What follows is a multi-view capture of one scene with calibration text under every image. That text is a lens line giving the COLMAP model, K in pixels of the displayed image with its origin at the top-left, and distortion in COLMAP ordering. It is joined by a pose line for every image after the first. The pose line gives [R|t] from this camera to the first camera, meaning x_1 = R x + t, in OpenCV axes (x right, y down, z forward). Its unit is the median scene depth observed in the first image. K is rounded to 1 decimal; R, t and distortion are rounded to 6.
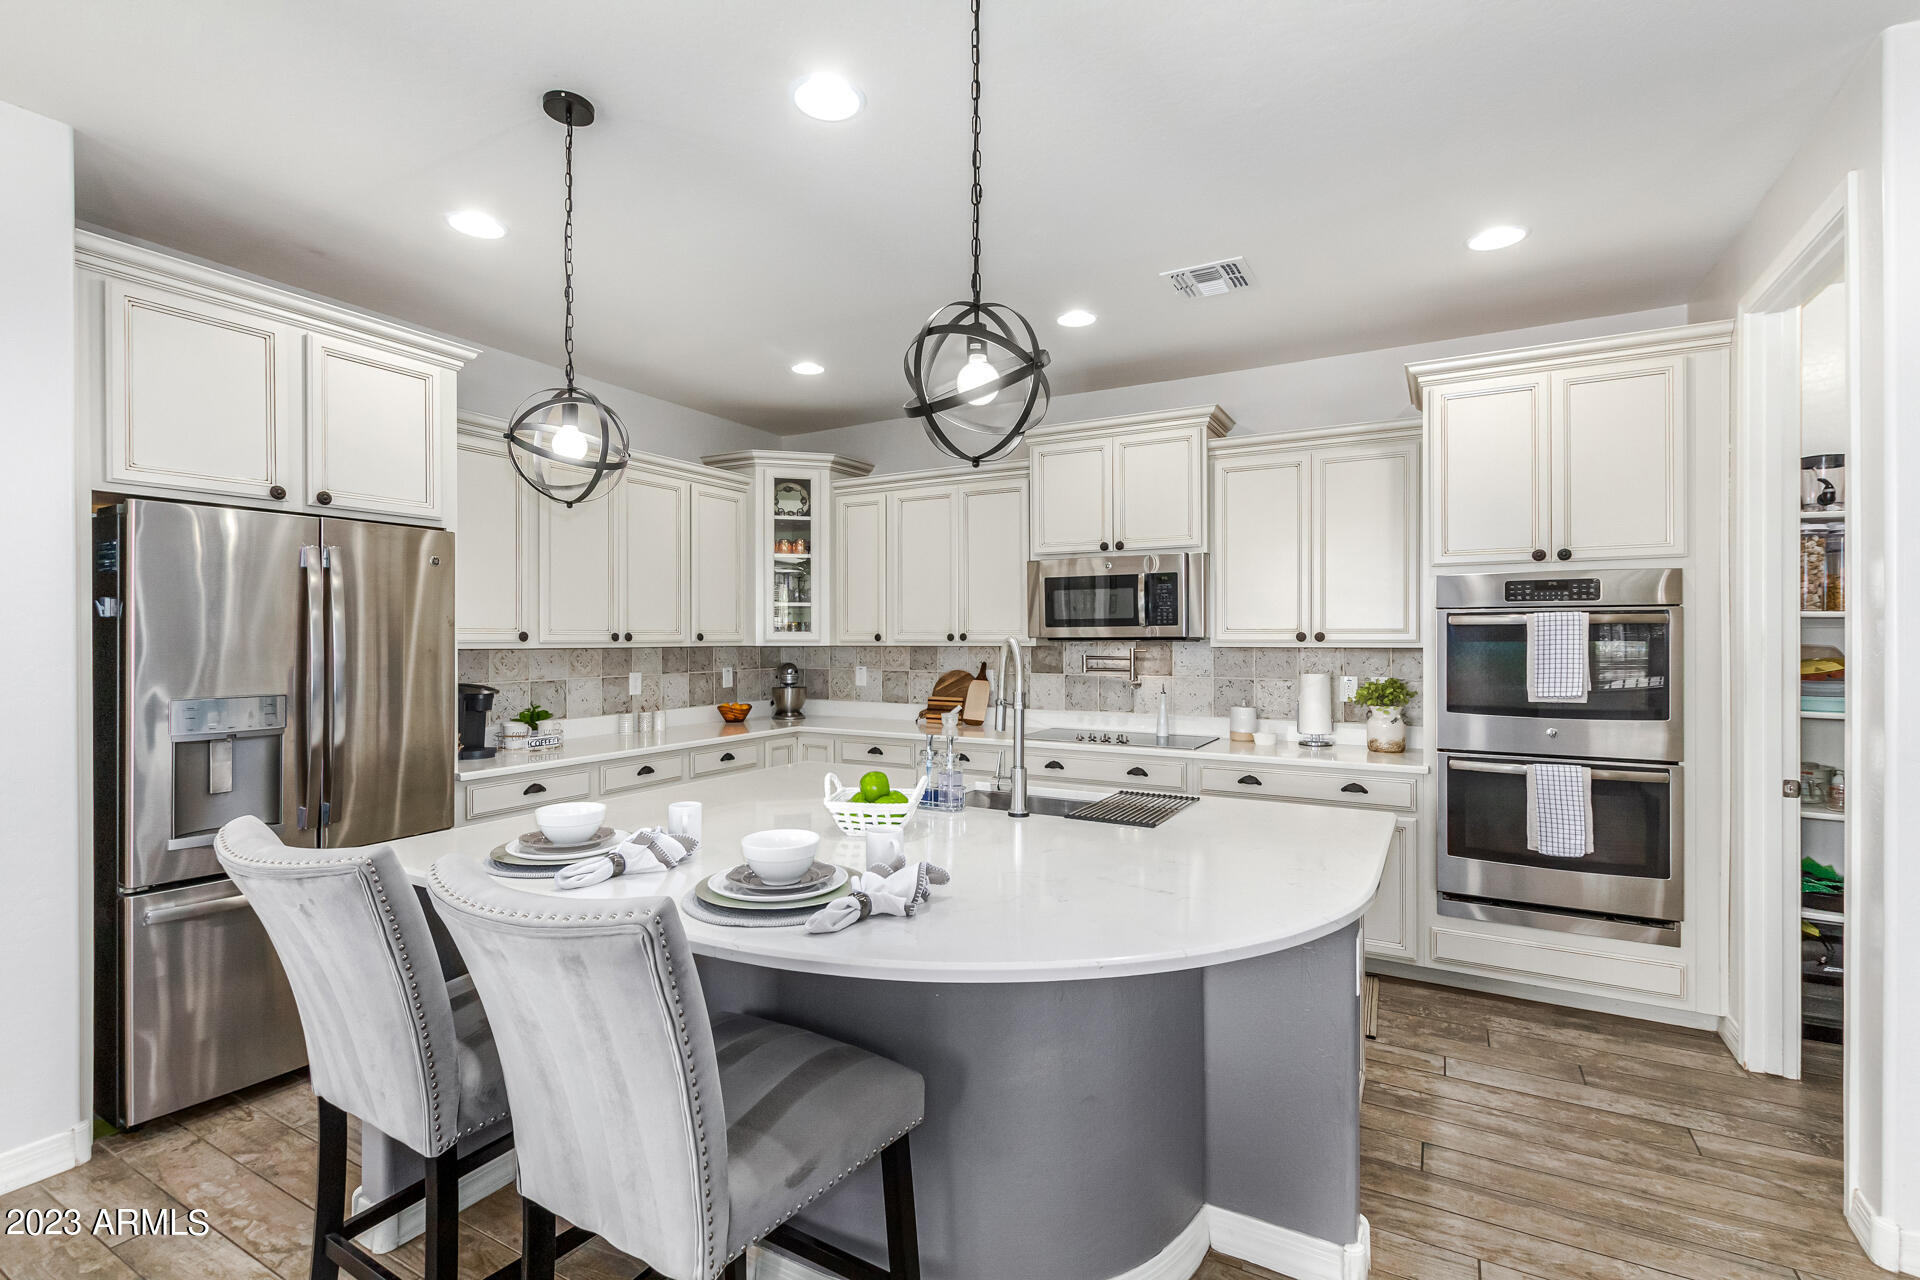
lens RADIAL K [[885.7, 0, 955.0], [0, 885.7, 636.8], [0, 0, 1]] dist [0.005393, -0.000146]
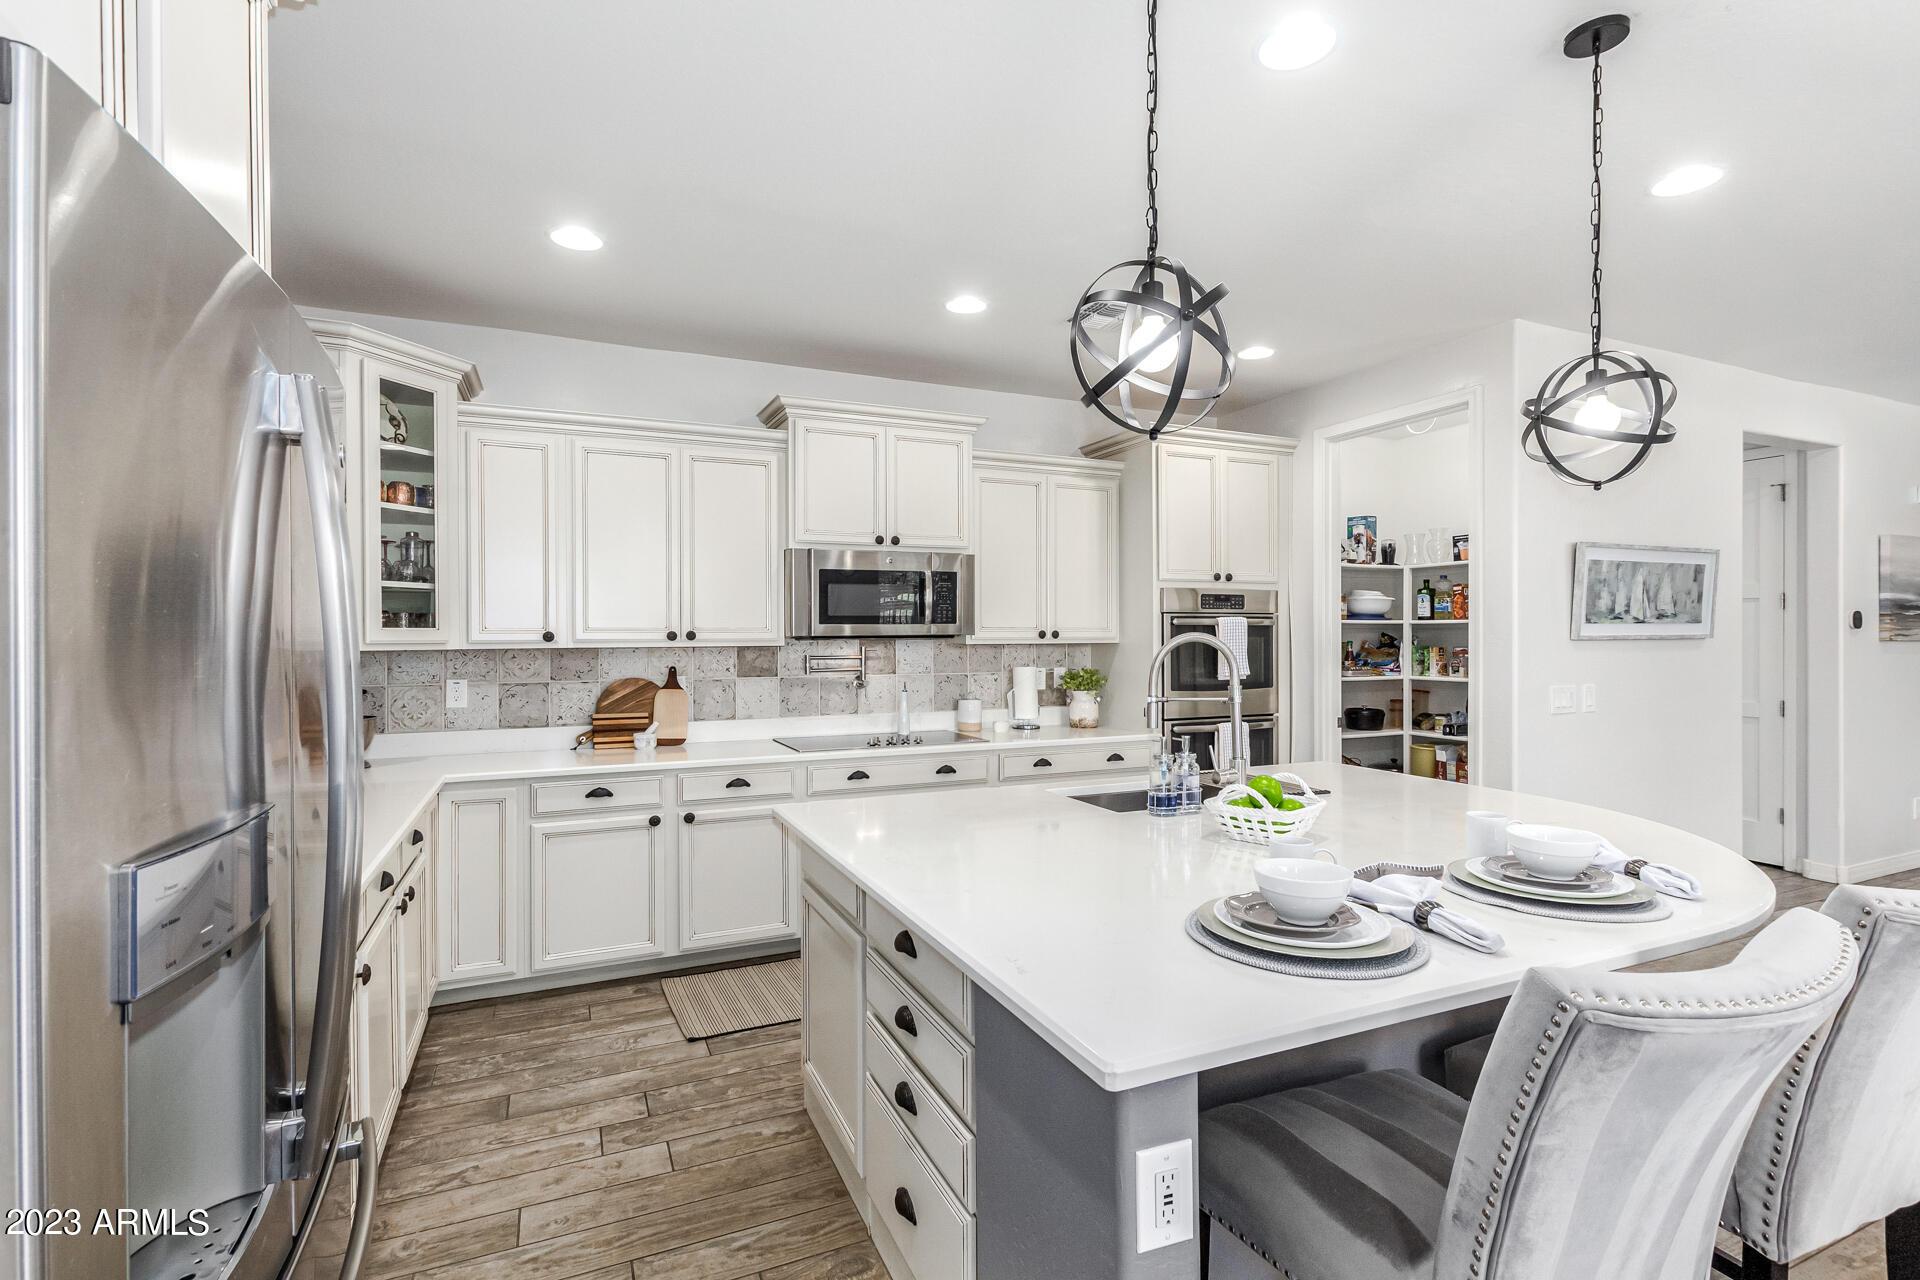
lens RADIAL K [[885.7, 0, 956.3], [0, 885.7, 638.7], [0, 0, 1]] dist [0.005393, -0.000146]
pose [[0.592520, -0.004241, 0.805544, -0.512483], [0.002390, 0.999991, 0.003507, 0.000878], [-0.805552, -0.000153, 0.592525, 0.345388]]
